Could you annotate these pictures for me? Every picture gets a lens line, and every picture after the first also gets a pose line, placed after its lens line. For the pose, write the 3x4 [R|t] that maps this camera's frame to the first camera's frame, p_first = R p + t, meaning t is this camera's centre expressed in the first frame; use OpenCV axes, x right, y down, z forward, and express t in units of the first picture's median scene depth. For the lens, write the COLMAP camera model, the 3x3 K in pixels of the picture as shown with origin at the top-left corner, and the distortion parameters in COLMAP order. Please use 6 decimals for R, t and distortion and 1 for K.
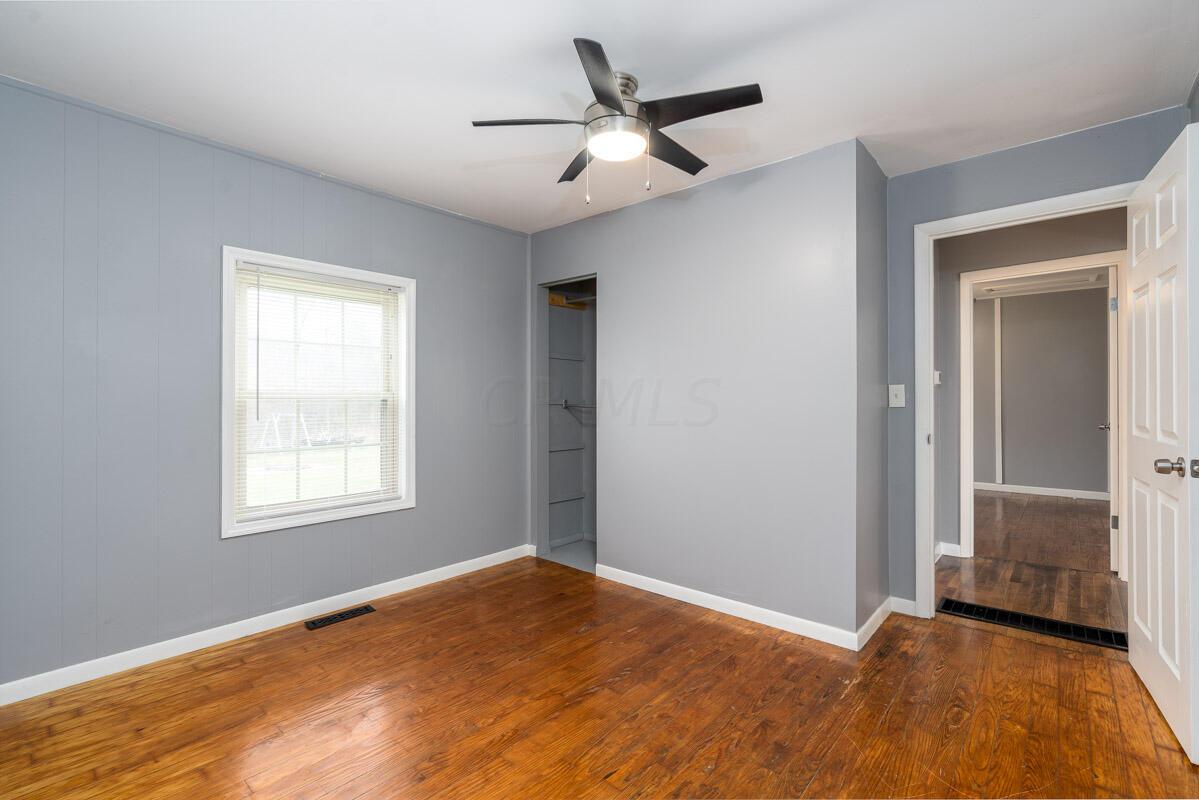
lens RADIAL K [[538.0, 0, 595.9], [0, 538.0, 414.6], [0, 0, 1]] dist [-0.001801, -0.000159]
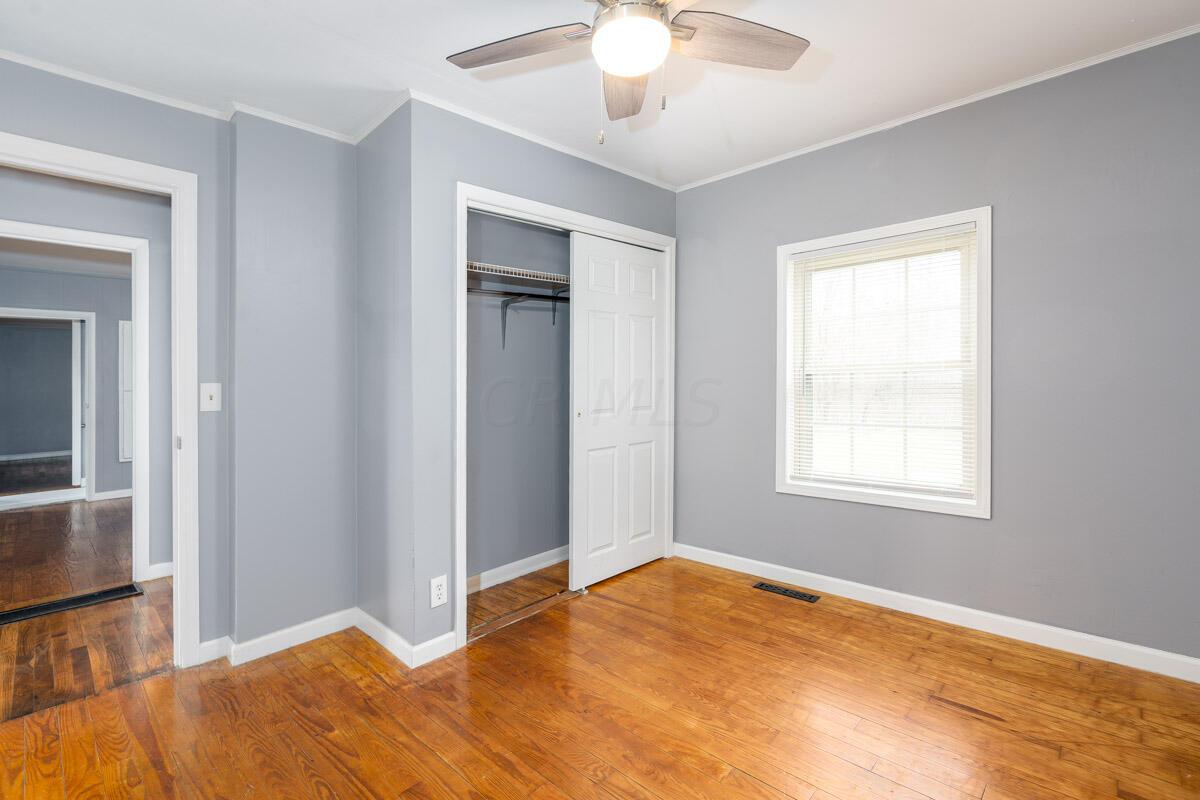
lens RADIAL K [[568.6, 0, 597.9], [0, 568.6, 379.6], [0, 0, 1]] dist [0.000361, 0.000268]
pose [[-0.064465, -0.005274, -0.997906, 0.590409], [0.002517, 0.999982, -0.005448, -0.014688], [0.997917, -0.002863, -0.064451, 0.688306]]
